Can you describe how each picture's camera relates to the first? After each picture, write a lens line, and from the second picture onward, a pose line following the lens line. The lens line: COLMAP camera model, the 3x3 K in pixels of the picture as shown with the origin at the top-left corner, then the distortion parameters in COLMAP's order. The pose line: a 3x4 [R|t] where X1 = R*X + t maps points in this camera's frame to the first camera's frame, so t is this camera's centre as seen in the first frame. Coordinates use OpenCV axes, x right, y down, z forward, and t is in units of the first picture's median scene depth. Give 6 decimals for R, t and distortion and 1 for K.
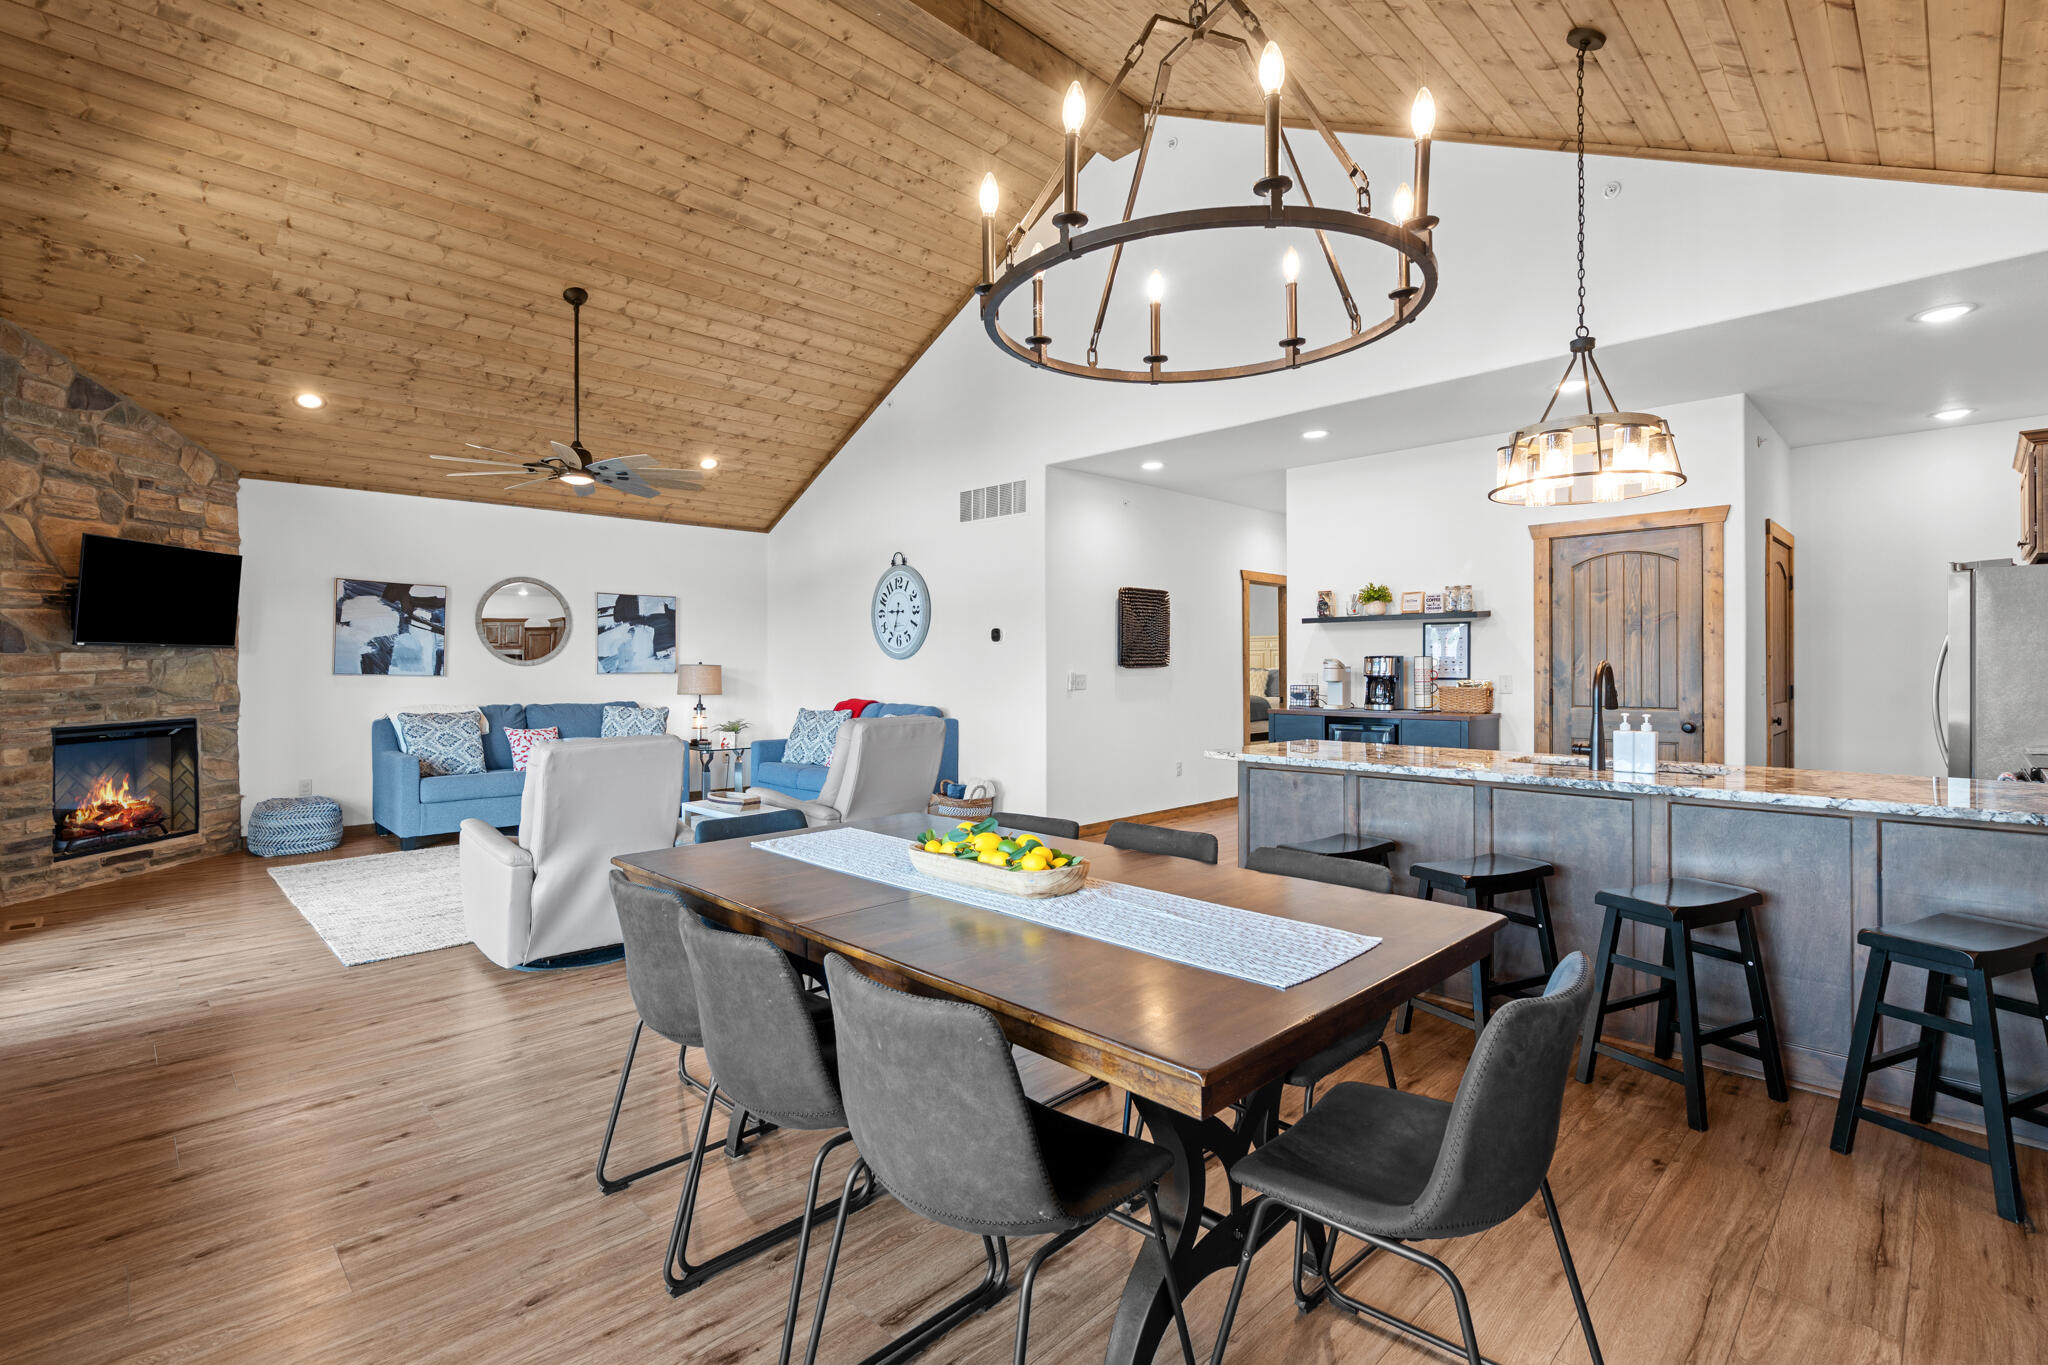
lens RADIAL K [[932.2, 0, 1024.9], [0, 932.2, 665.7], [0, 0, 1]] dist [-0.002592, 0.000444]
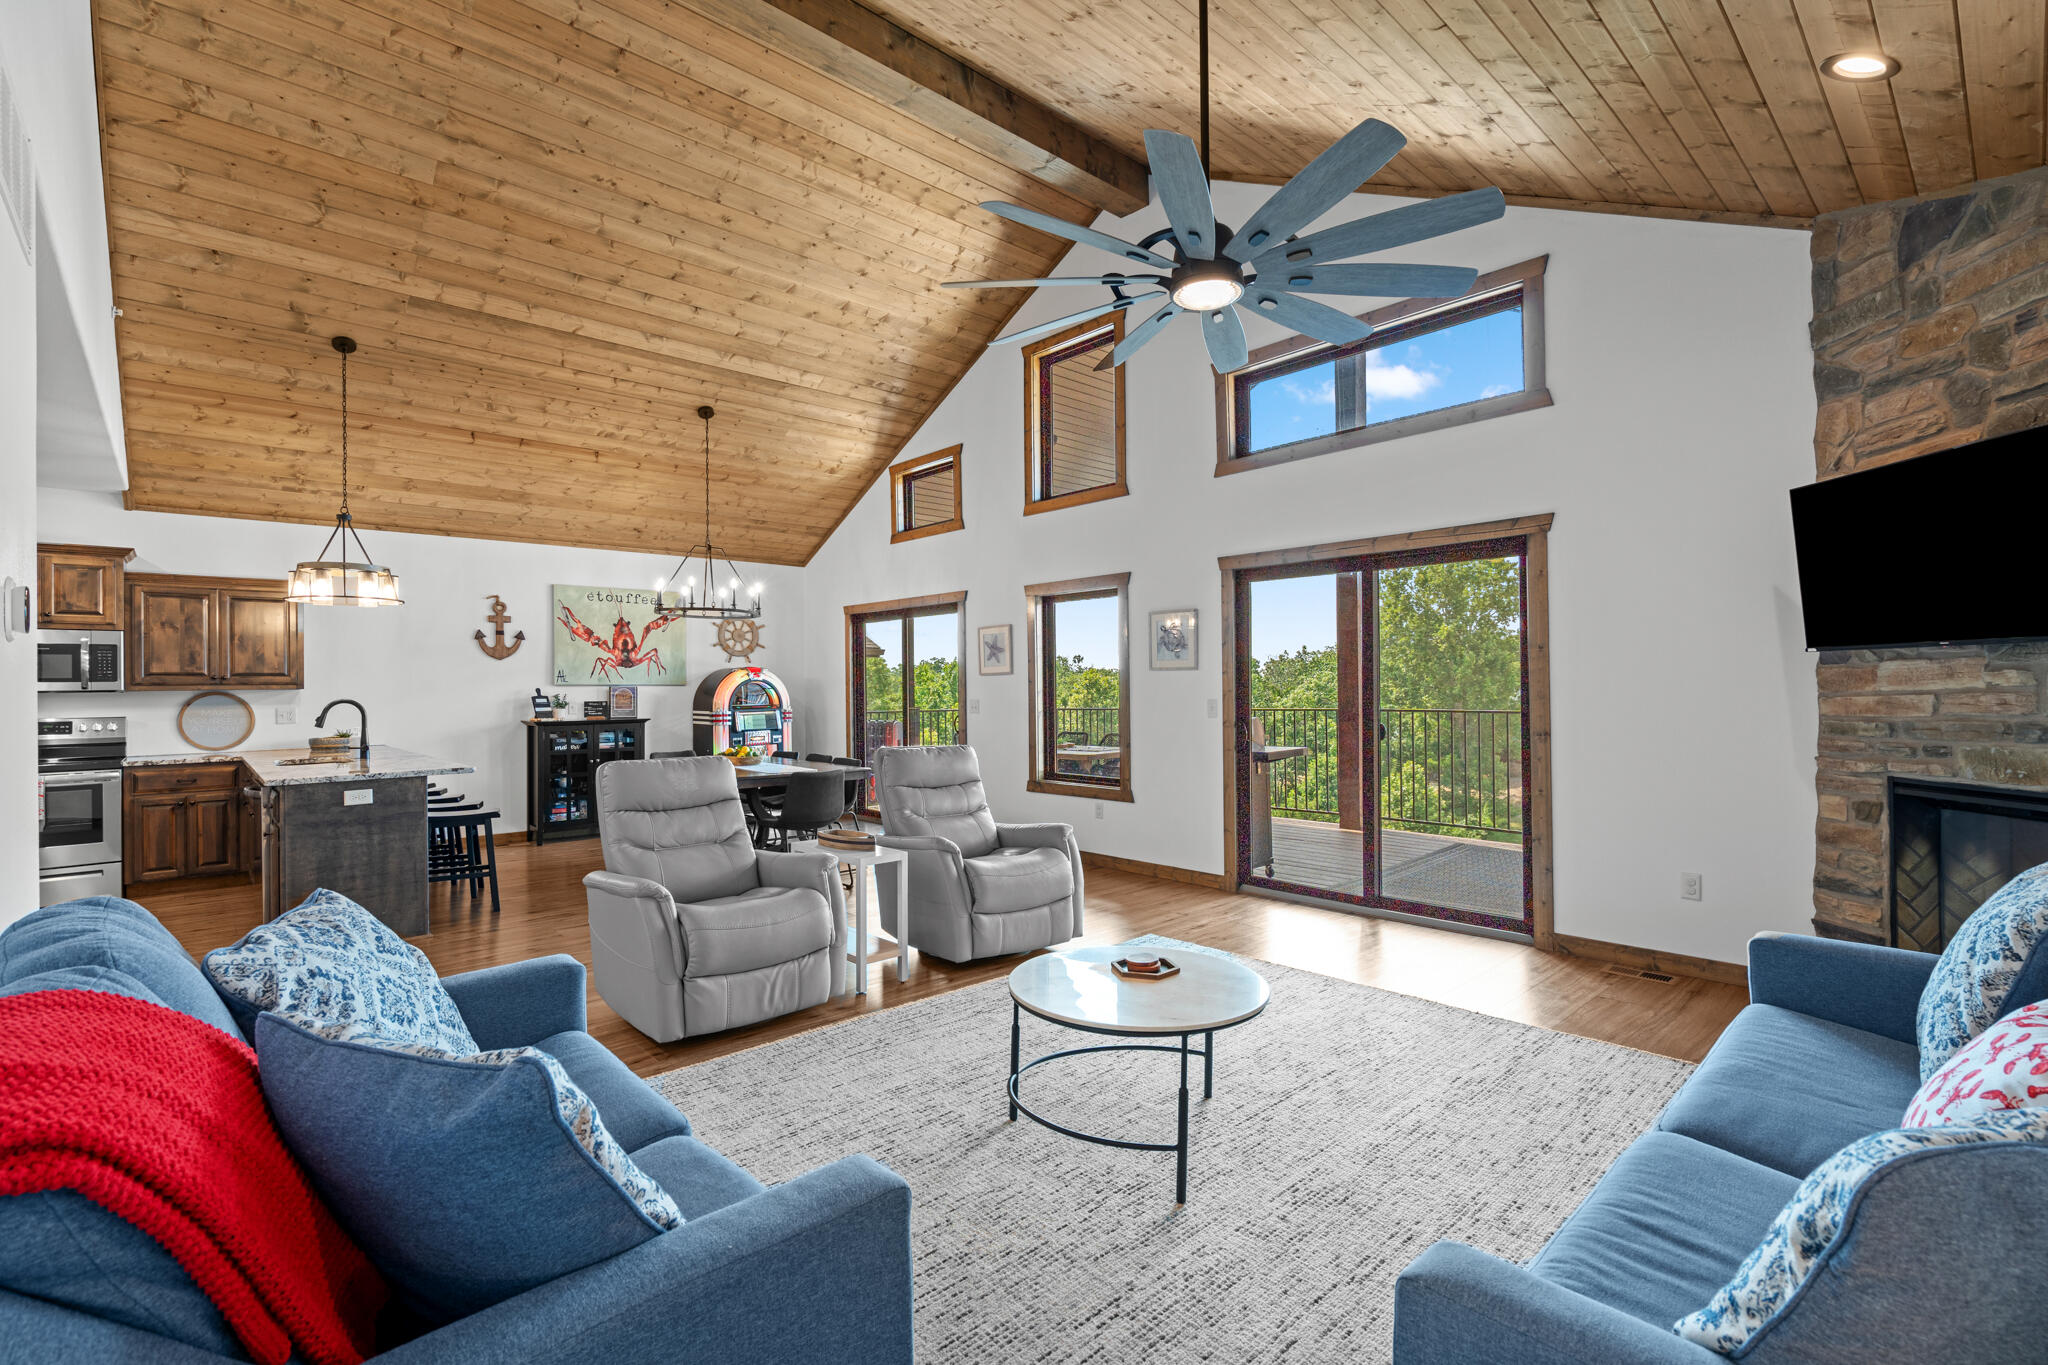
lens RADIAL K [[923.7, 0, 1021.5], [0, 923.7, 678.0], [0, 0, 1]] dist [-0.002126, 0.000074]
pose [[-0.998916, 0.015843, 0.043760, -0.408585], [0.015464, 0.999840, -0.008971, -0.005245], [-0.043895, -0.008285, -0.999002, 1.478253]]
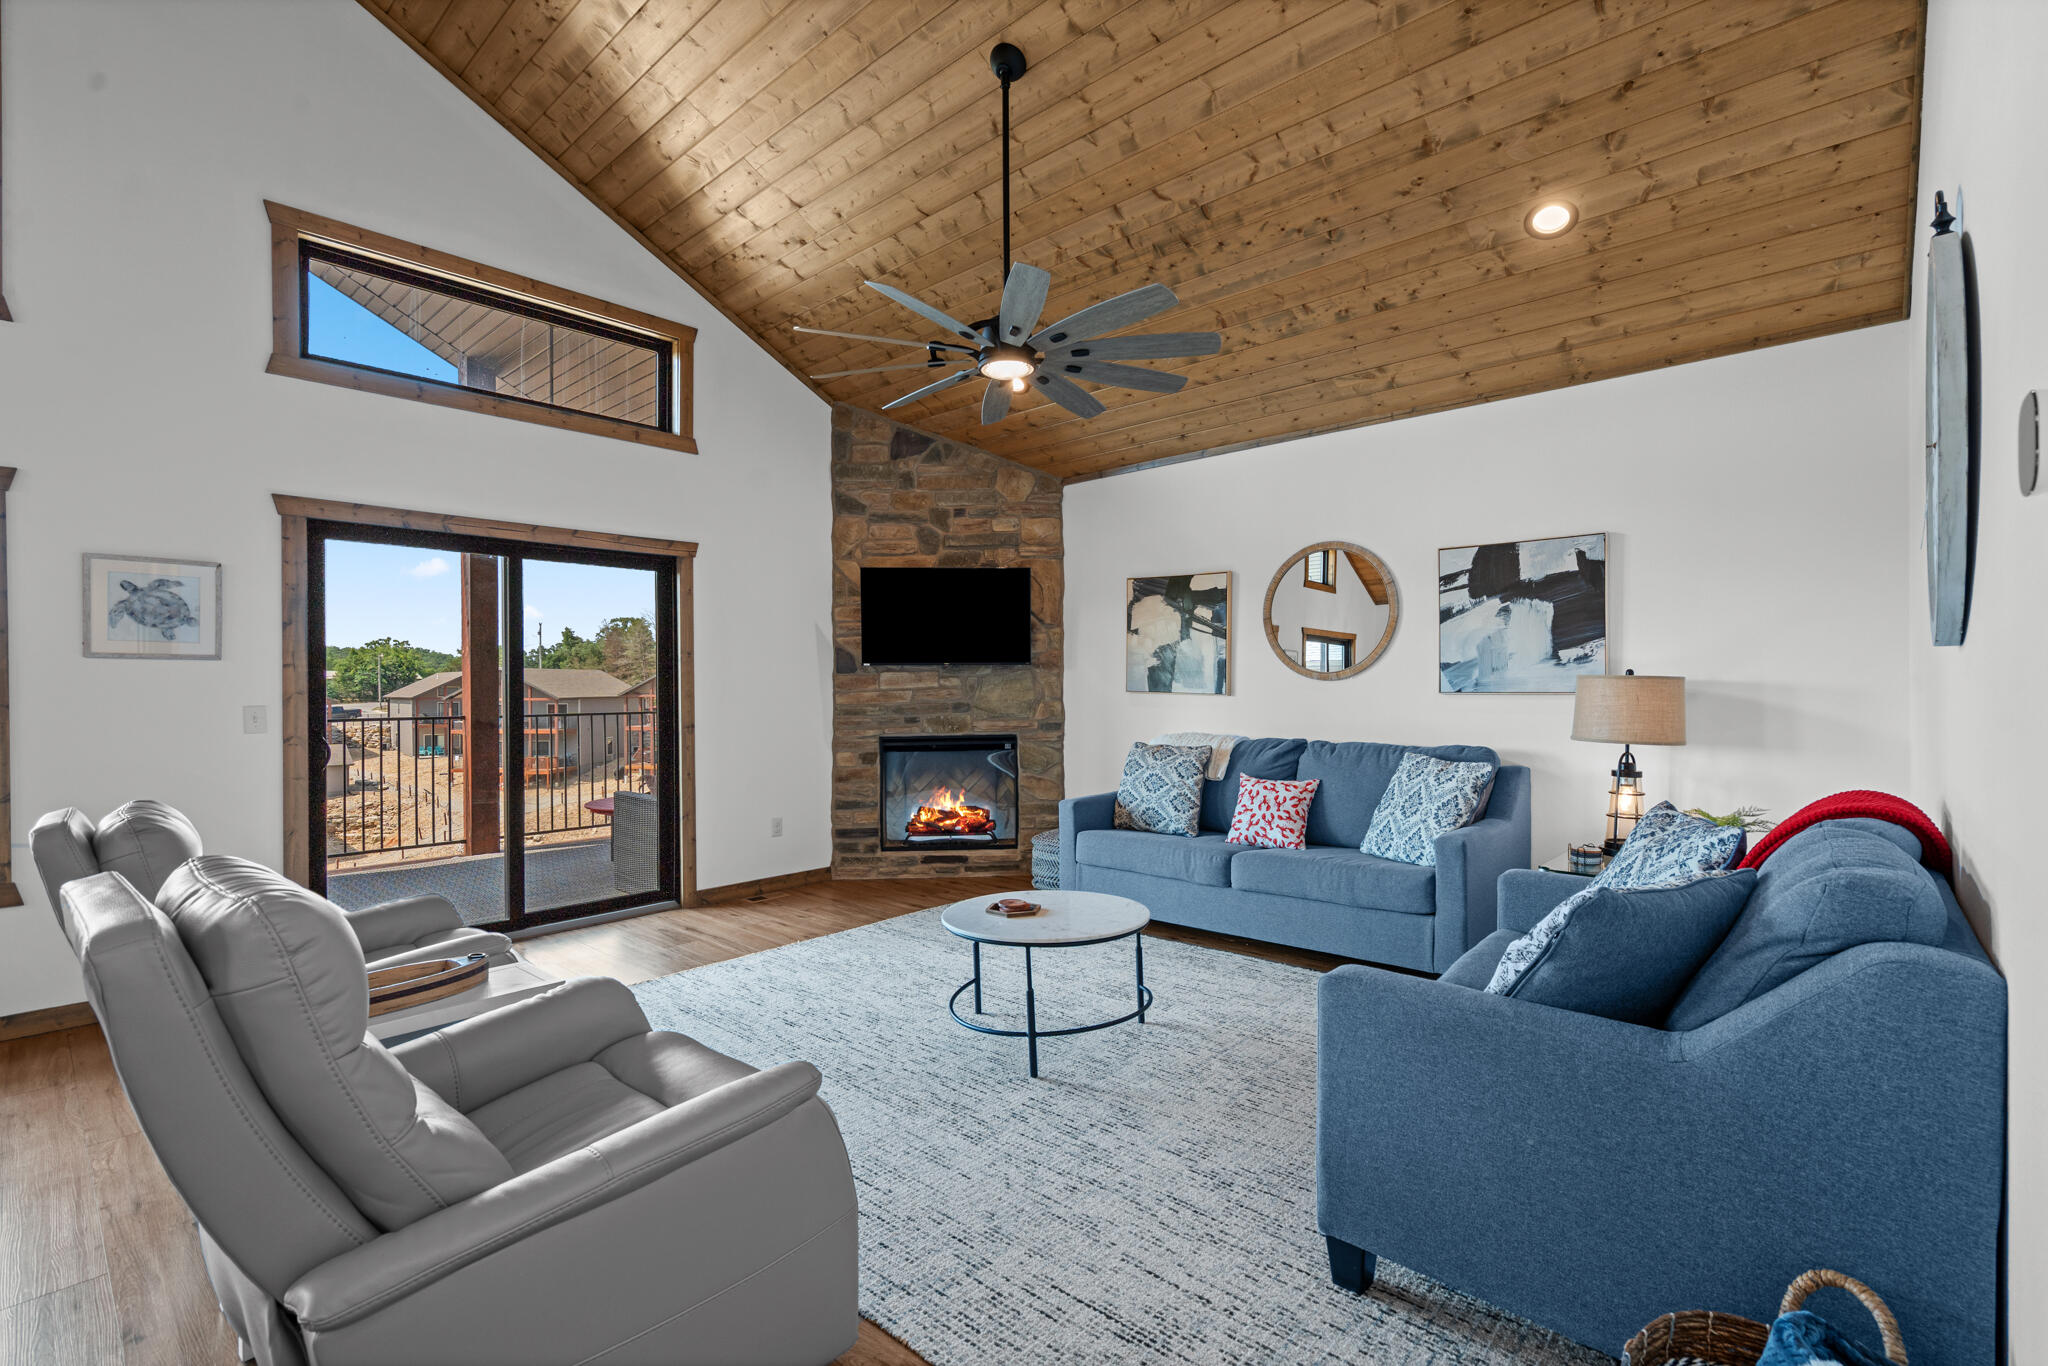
lens RADIAL K [[920.7, 0, 1022.4], [0, 920.7, 688.8], [0, 0, 1]] dist [-0.003831, 0.000964]
pose [[0.055628, 0.006345, -0.998431, 0.109946], [0.007931, 0.999945, 0.006796, 0.000105], [0.998420, -0.008296, 0.055574, 0.983071]]
